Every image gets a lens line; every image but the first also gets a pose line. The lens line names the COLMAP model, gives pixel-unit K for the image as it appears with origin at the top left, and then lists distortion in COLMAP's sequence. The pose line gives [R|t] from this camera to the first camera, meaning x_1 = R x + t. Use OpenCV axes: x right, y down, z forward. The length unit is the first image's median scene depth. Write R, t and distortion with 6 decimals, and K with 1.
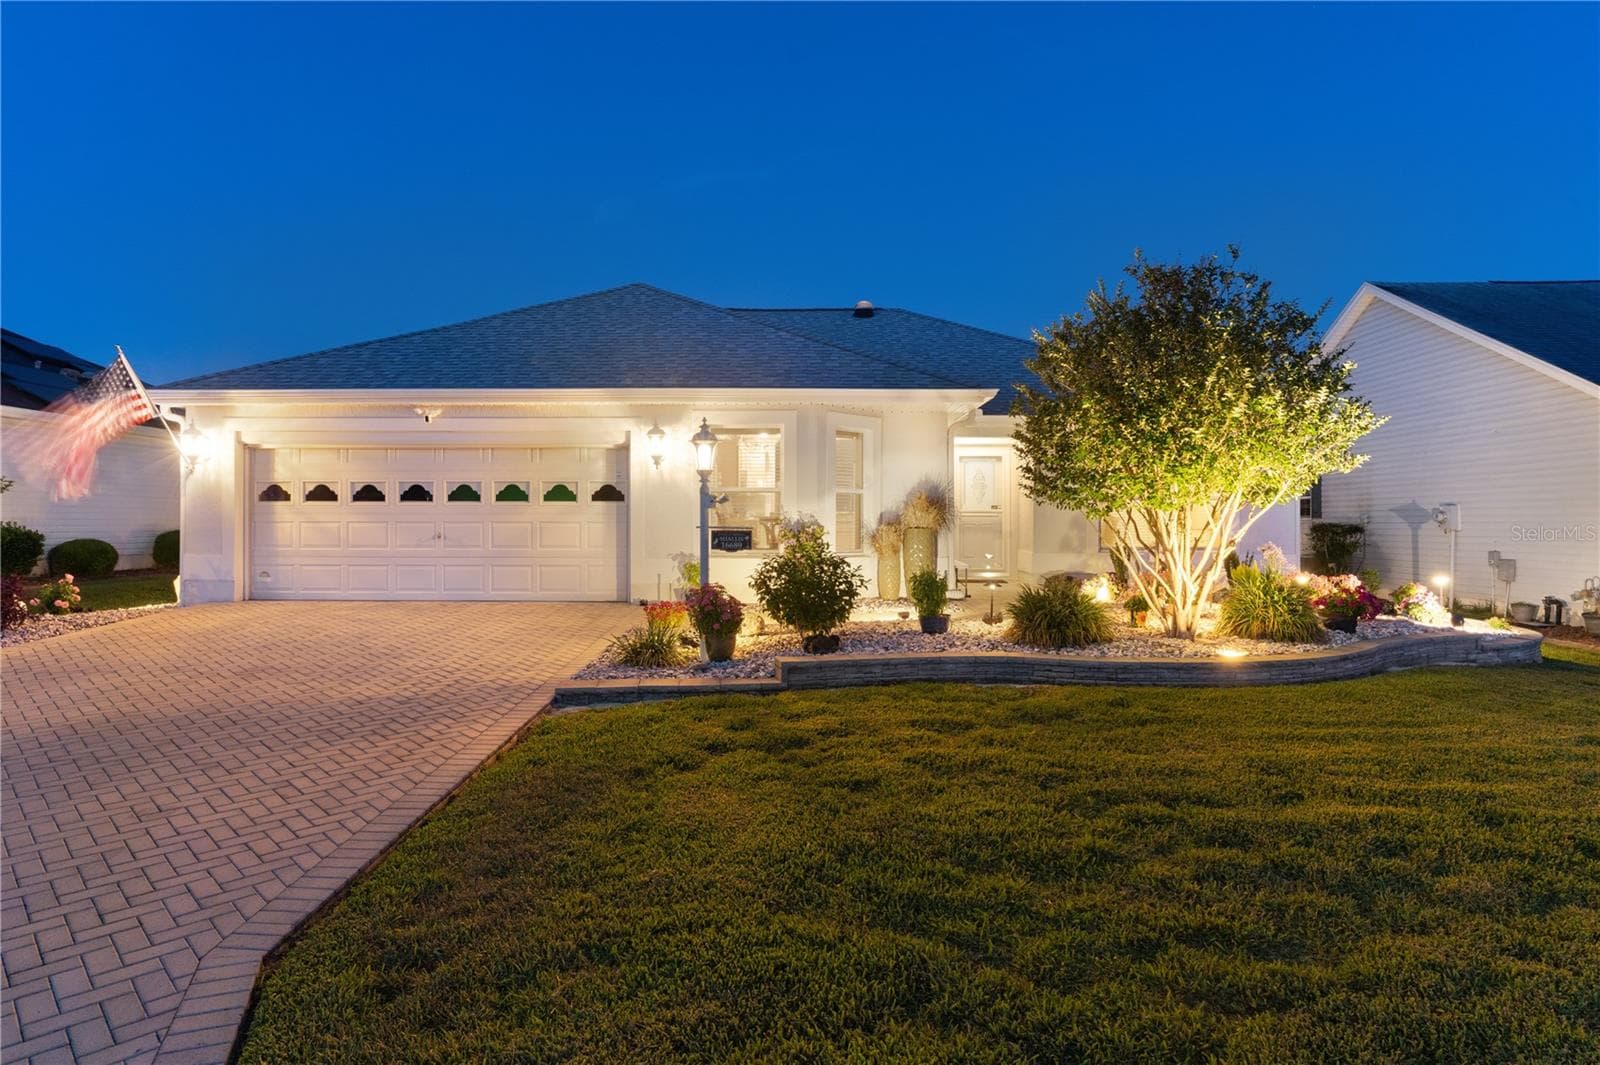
lens RADIAL K [[967.4, 0, 786.7], [0, 967.4, 527.2], [0, 0, 1]] dist [0.000872, 0.001792]
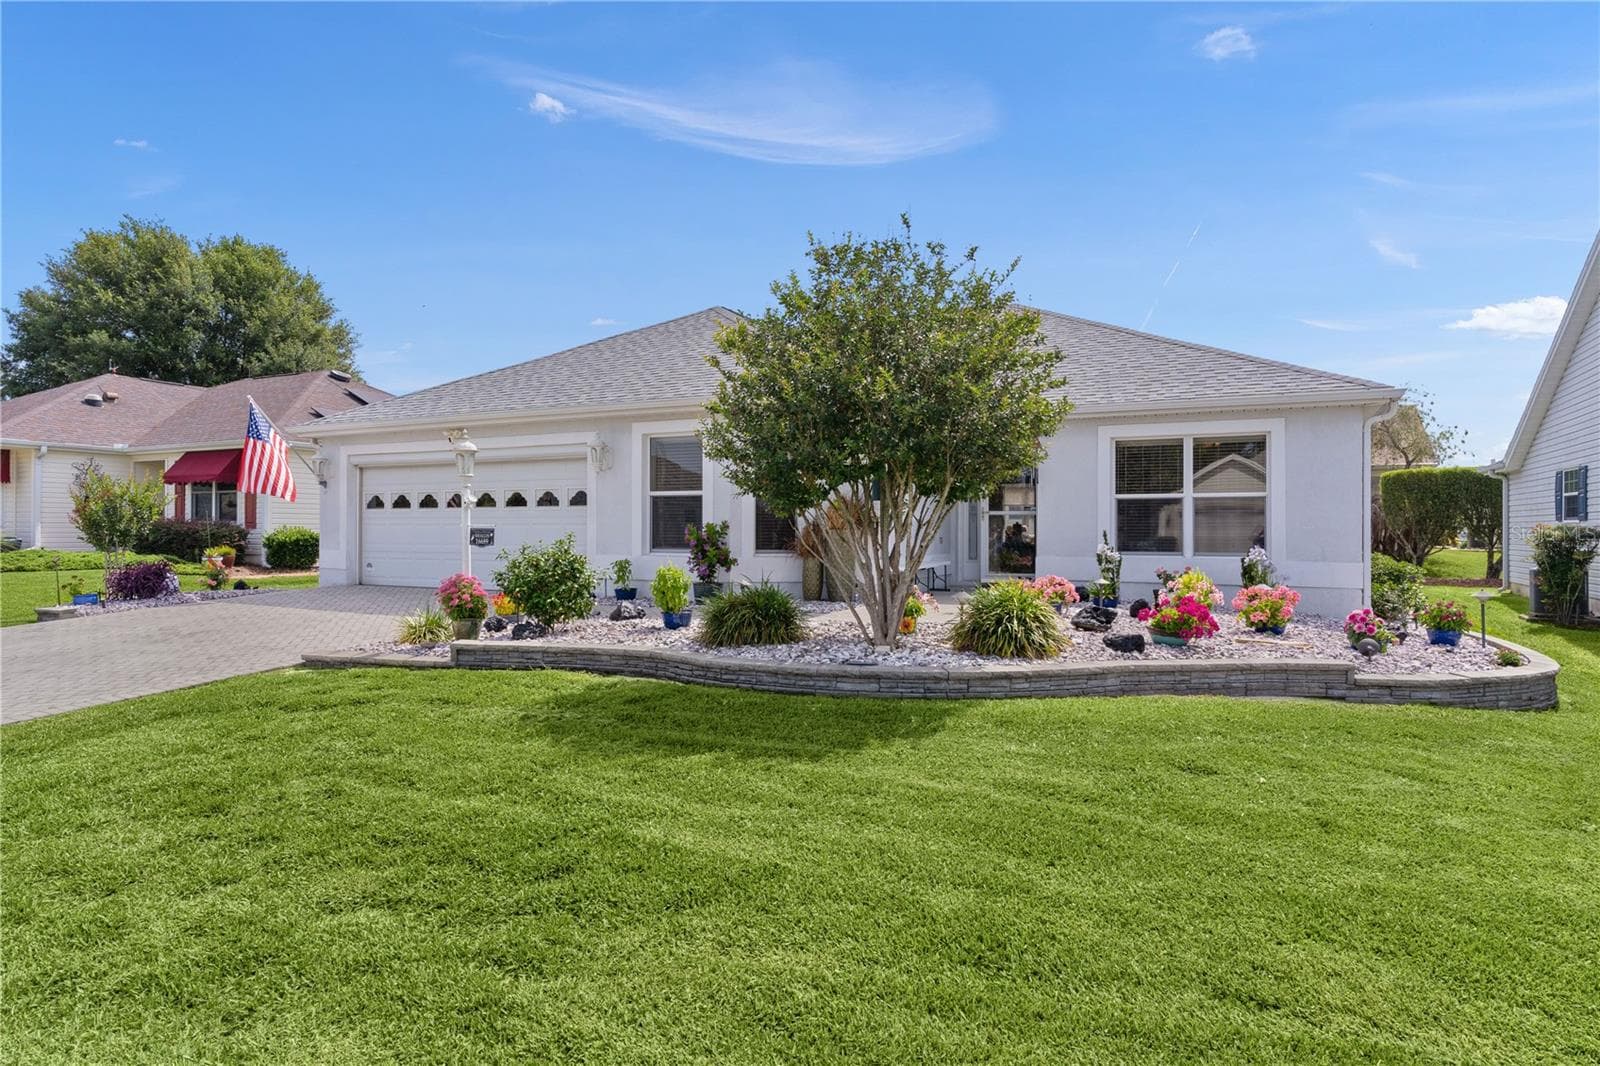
lens RADIAL K [[930.9, 0, 782.8], [0, 930.9, 526.6], [0, 0, 1]] dist [-0.002343, 0.001362]
pose [[0.904620, -0.001957, -0.426214, 0.549329], [-0.001946, 0.999960, -0.008721, 0.007697], [0.426214, 0.008718, 0.904580, 0.122947]]
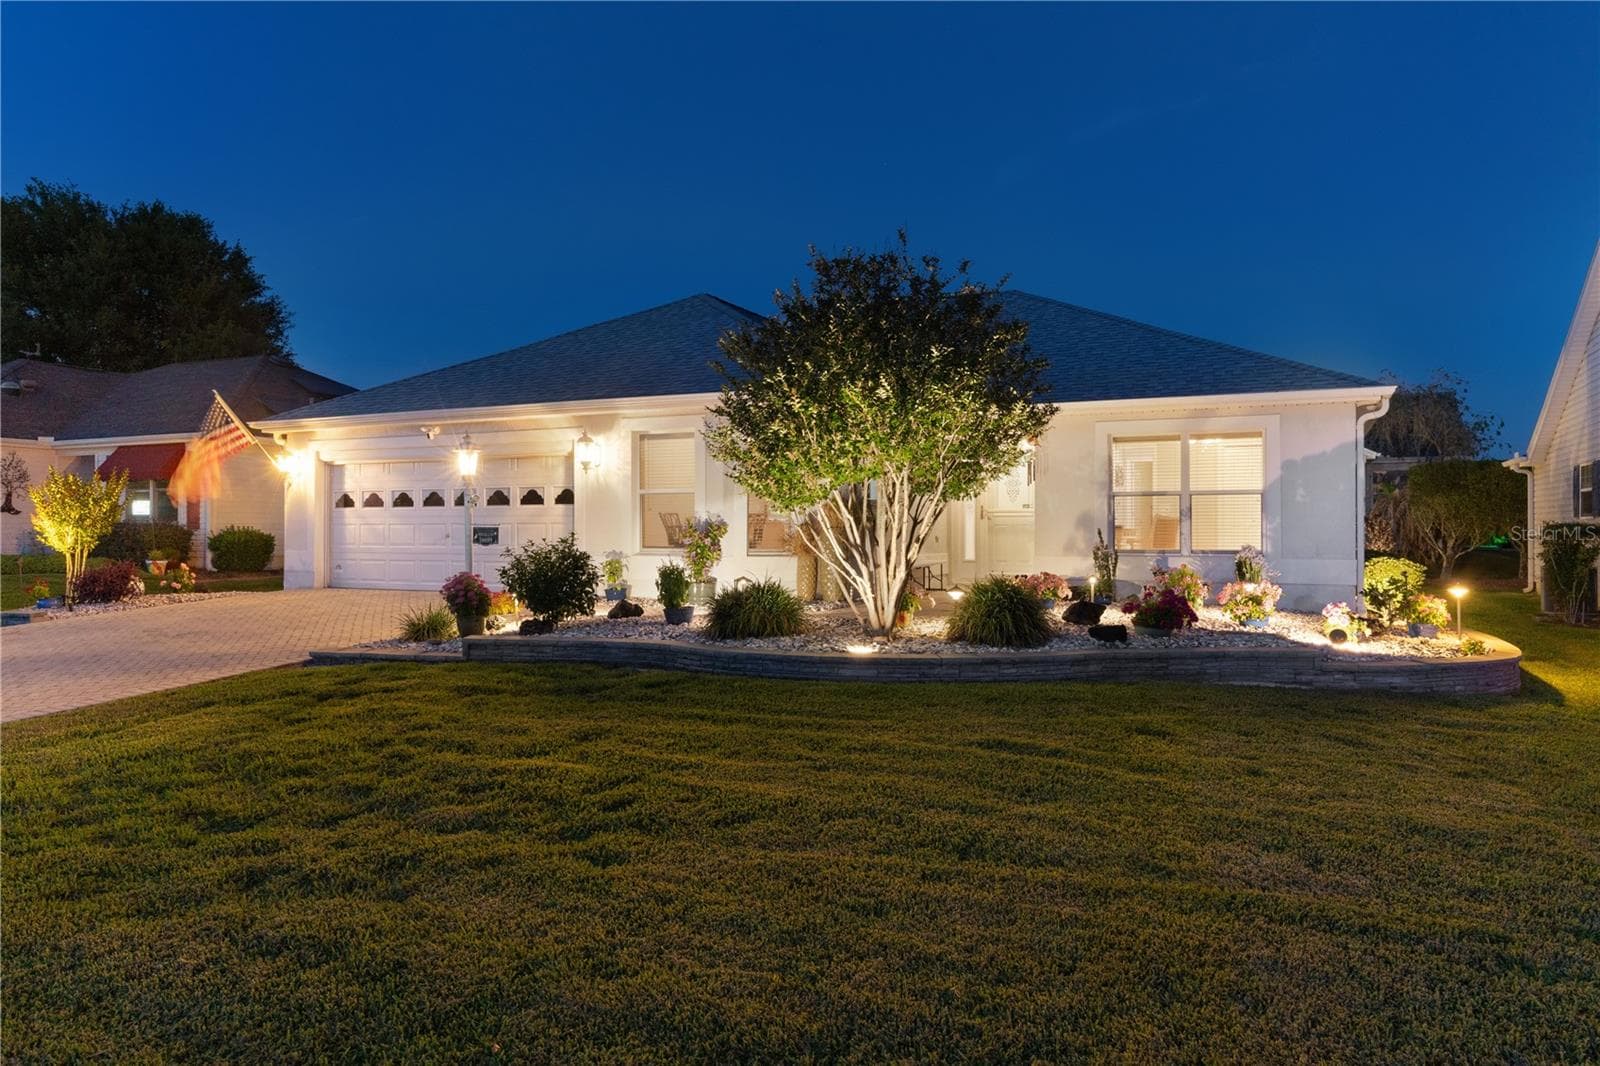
lens RADIAL K [[1061.3, 0, 781.2], [0, 1061.3, 543.2], [0, 0, 1]] dist [0.003479, 0.002403]
pose [[0.913483, 0.002146, -0.406871, 0.588754], [0.000682, 0.999977, 0.006804, 0.010840], [0.406876, -0.006492, 0.913460, -0.009056]]
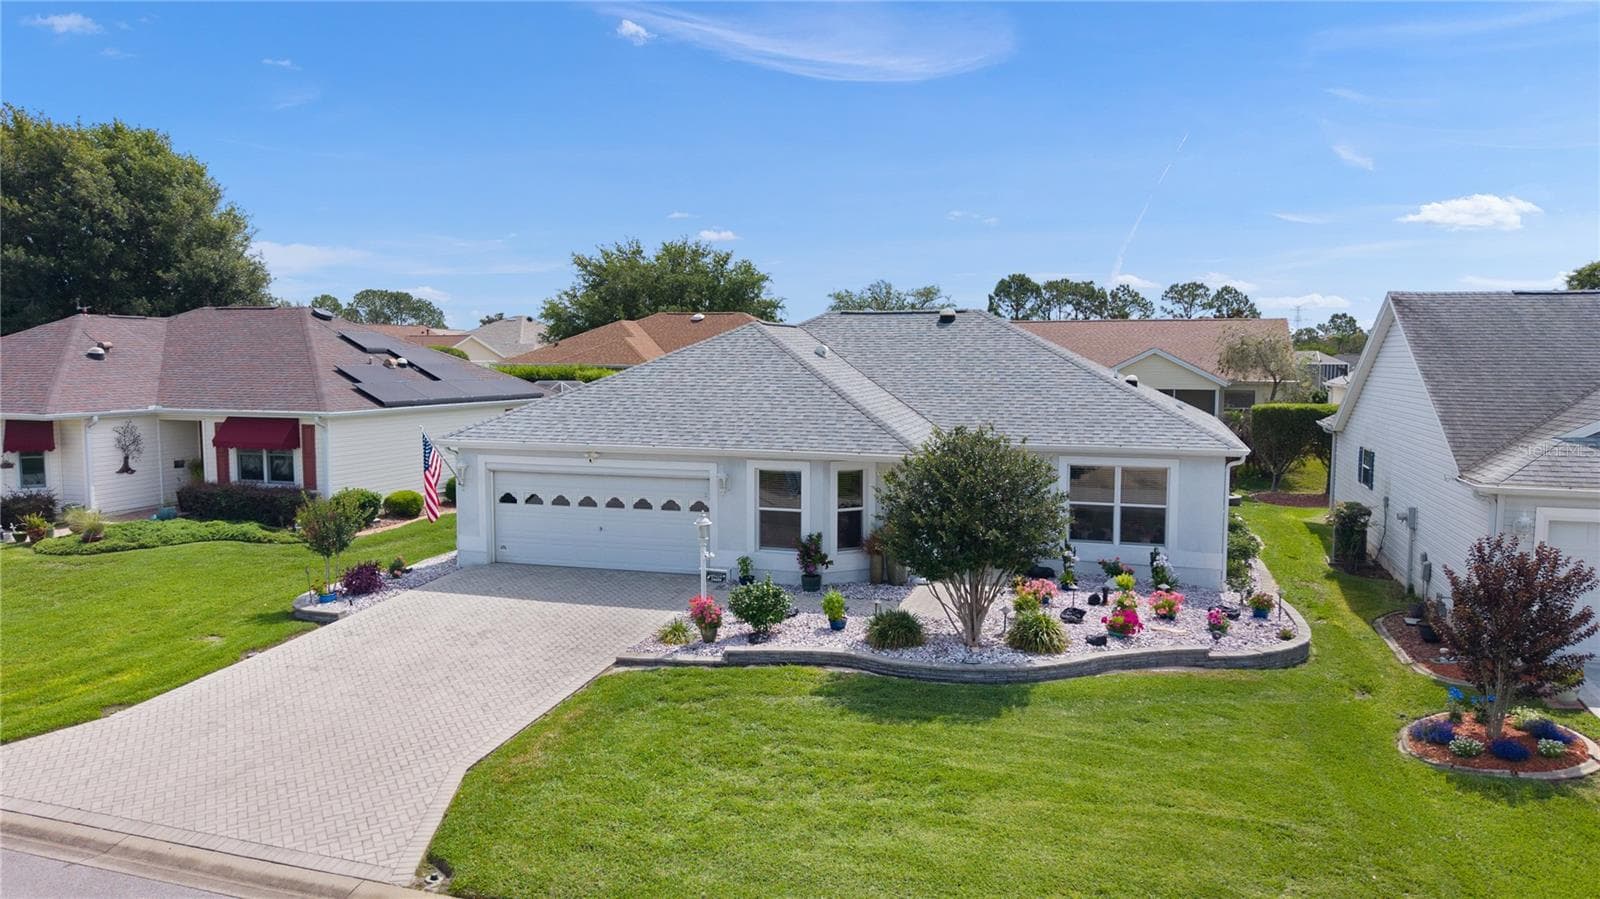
lens RADIAL K [[1085.6, 0, 800.0], [0, 1085.6, 449.5], [0, 0, 1]] dist [0.033431, -0.031722]
pose [[0.962408, 0.022251, -0.270696, 0.491809], [0.001223, 0.996273, 0.086242, -0.307988], [0.271606, -0.083331, 0.958794, -0.693764]]
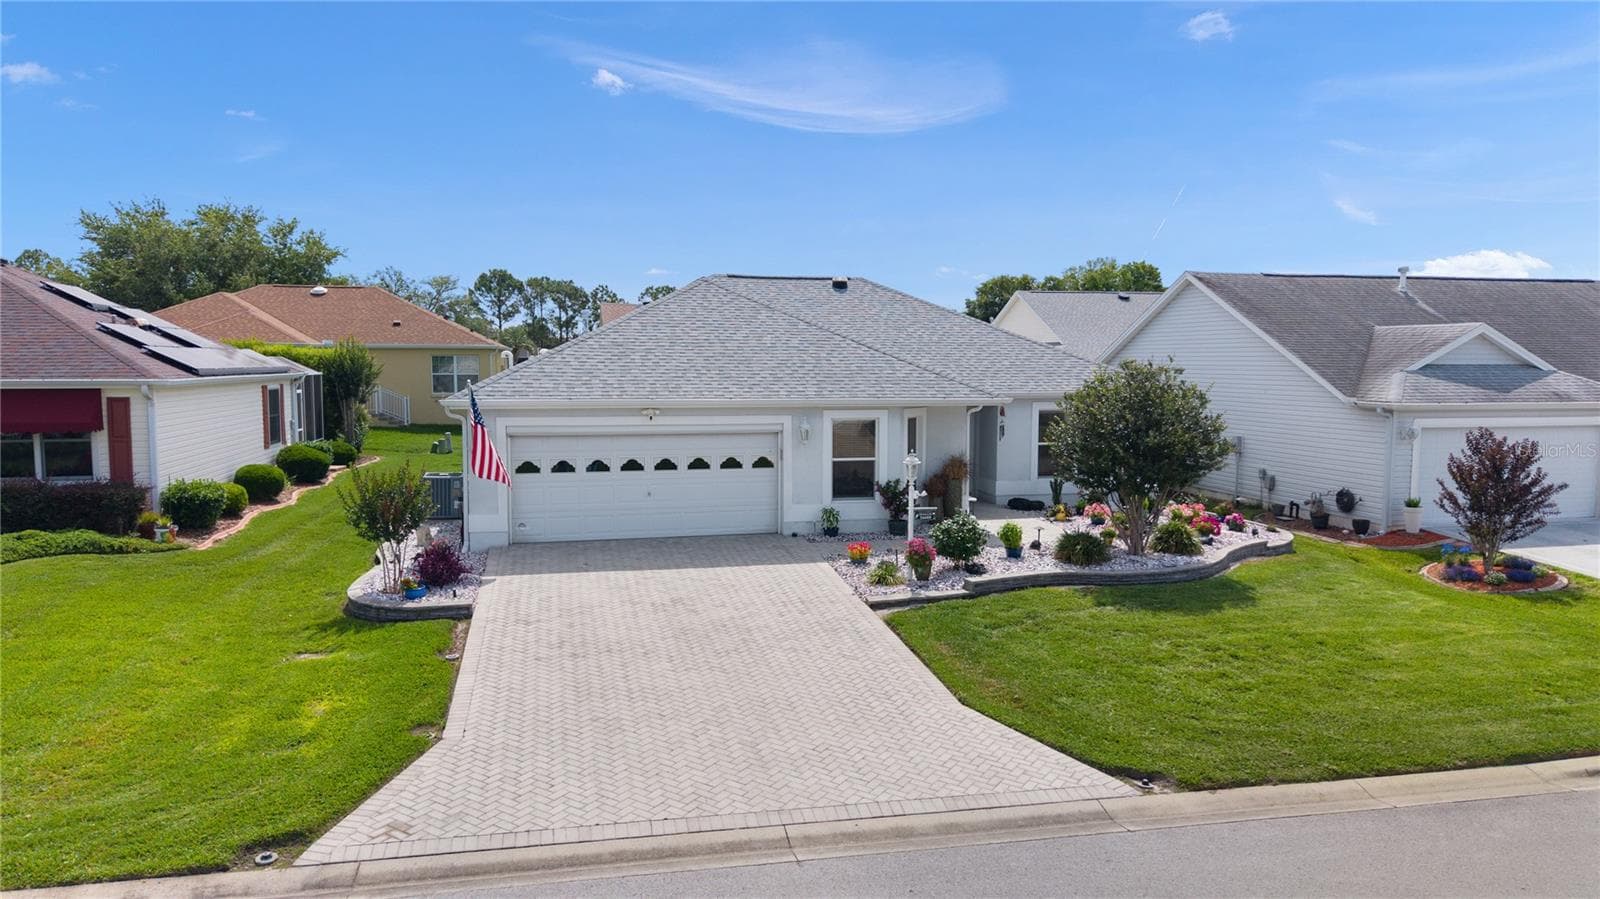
lens RADIAL K [[1085.6, 0, 800.0], [0, 1085.6, 449.5], [0, 0, 1]] dist [0.033431, -0.031722]
pose [[0.965521, -0.023042, 0.259305, -0.624634], [0.001506, 0.996553, 0.082945, -0.215427], [-0.260322, -0.079695, 0.962227, -0.699996]]
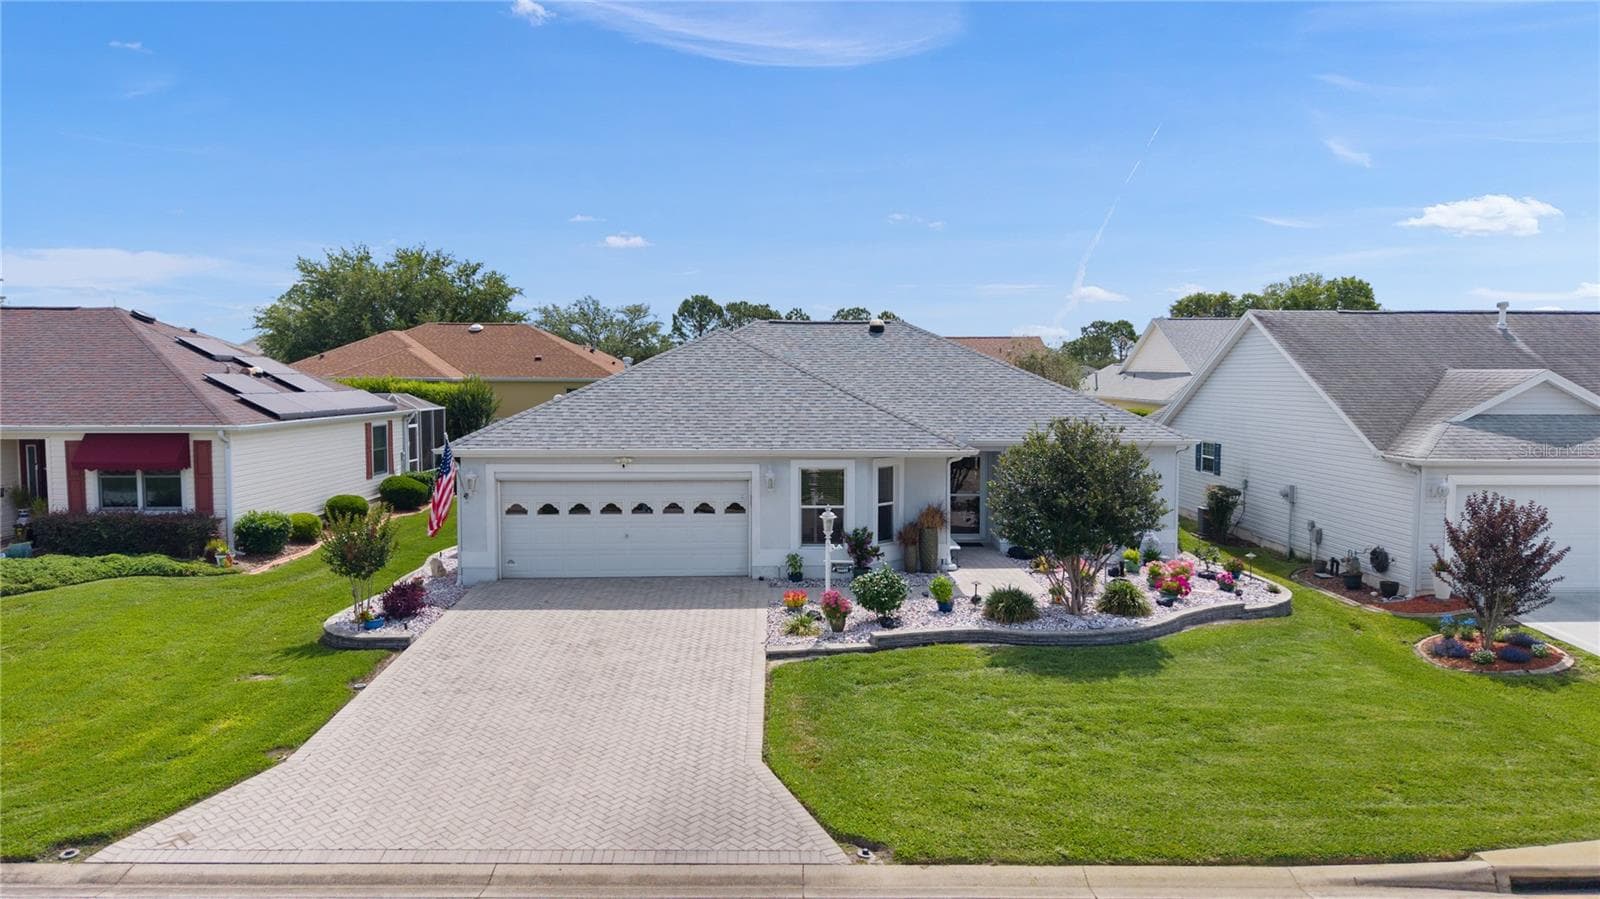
lens RADIAL K [[1085.6, 0, 800.0], [0, 1085.6, 449.5], [0, 0, 1]] dist [0.033431, -0.031722]
pose [[0.998286, -0.006629, 0.058152, -0.199526], [0.002672, 0.997692, 0.067856, -0.277561], [-0.058468, -0.067584, 0.995999, -0.842184]]
